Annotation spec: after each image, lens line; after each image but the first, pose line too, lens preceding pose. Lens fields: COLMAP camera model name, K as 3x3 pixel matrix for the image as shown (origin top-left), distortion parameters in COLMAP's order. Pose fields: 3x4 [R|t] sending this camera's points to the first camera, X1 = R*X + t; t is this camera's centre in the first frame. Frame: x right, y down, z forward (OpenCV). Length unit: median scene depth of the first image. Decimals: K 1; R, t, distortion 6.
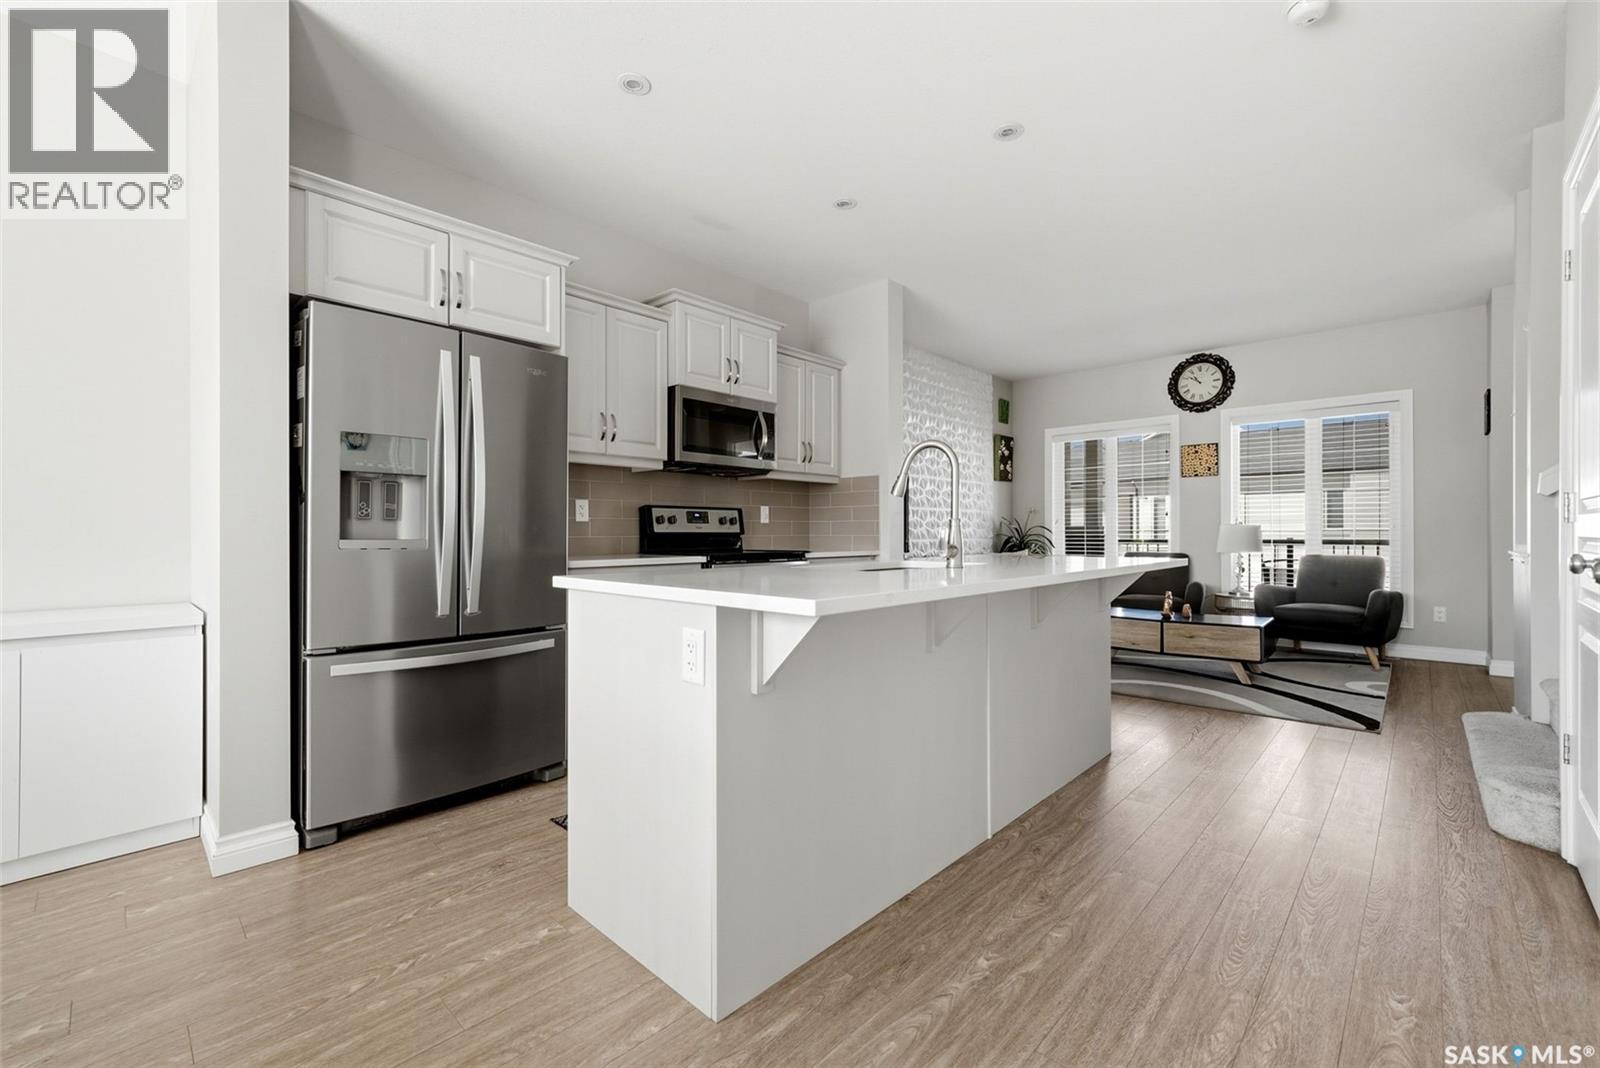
lens RADIAL K [[665.2, 0, 800.0], [0, 665.2, 534.0], [0, 0, 1]] dist [0.000663, 0.000202]
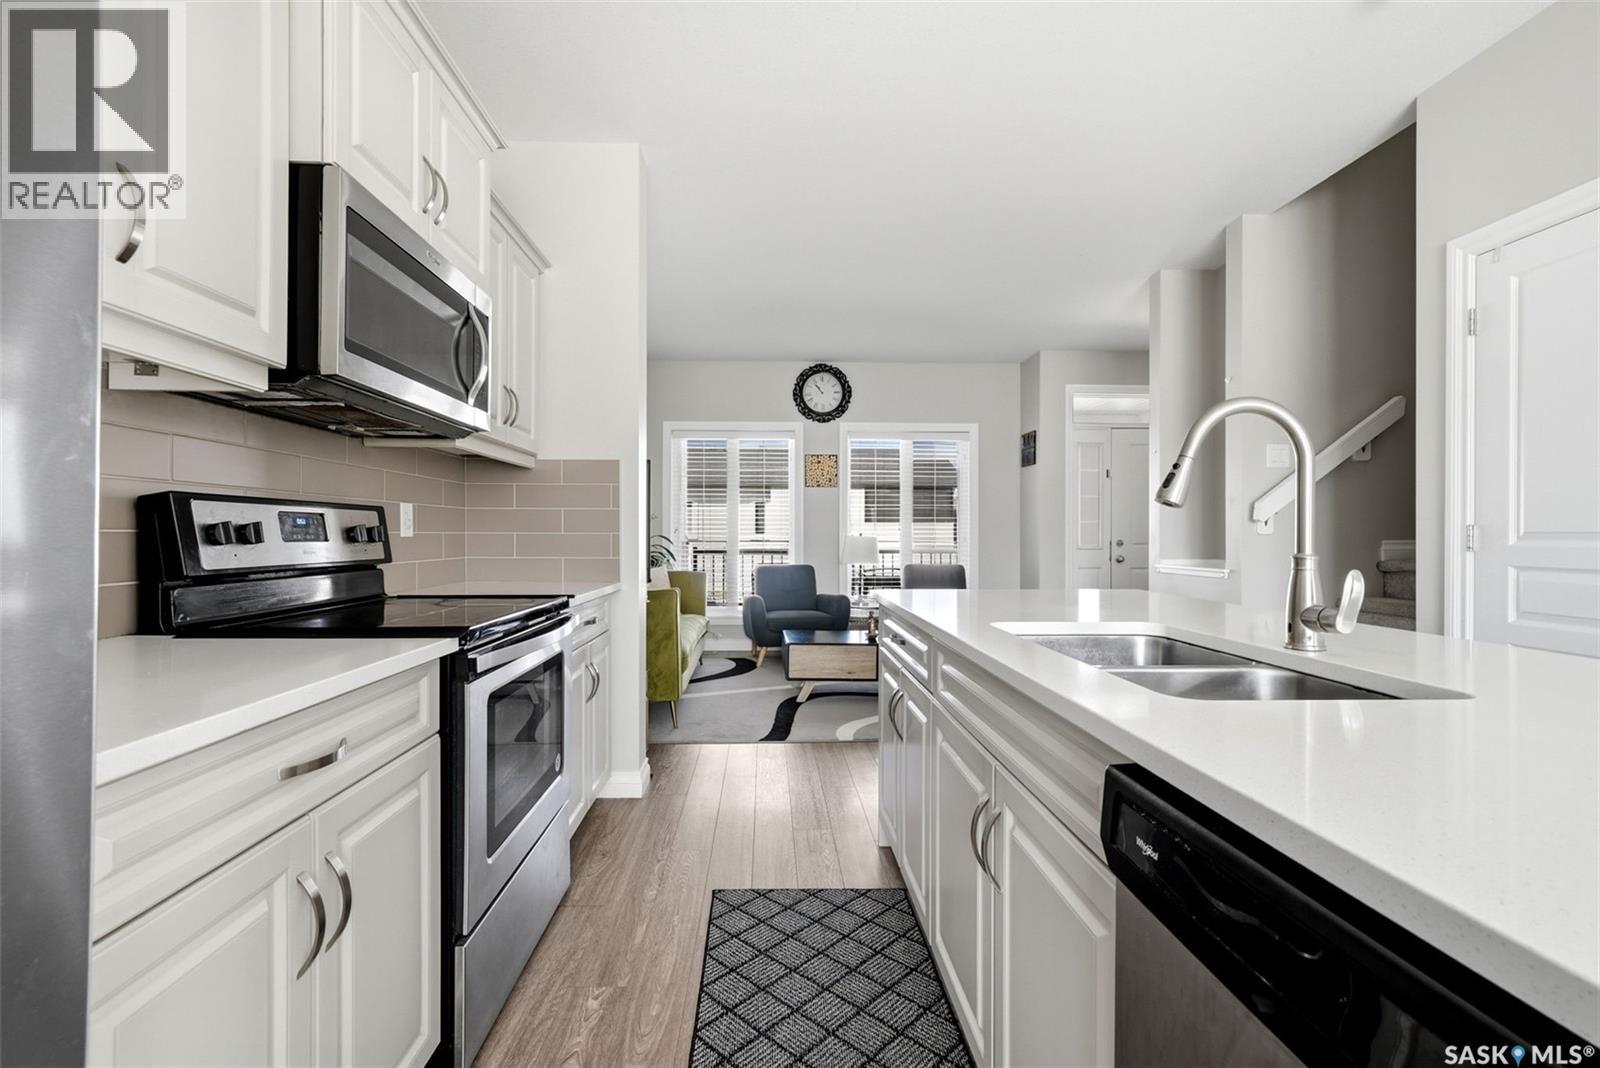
lens RADIAL K [[680.4, 0, 795.7], [0, 680.4, 540.7], [0, 0, 1]] dist [-0.000250, 0.000019]
pose [[0.696228, -0.005571, 0.717799, -0.256567], [0.002862, 0.999983, 0.004984, -0.018666], [-0.717815, -0.001416, 0.696233, 0.522242]]
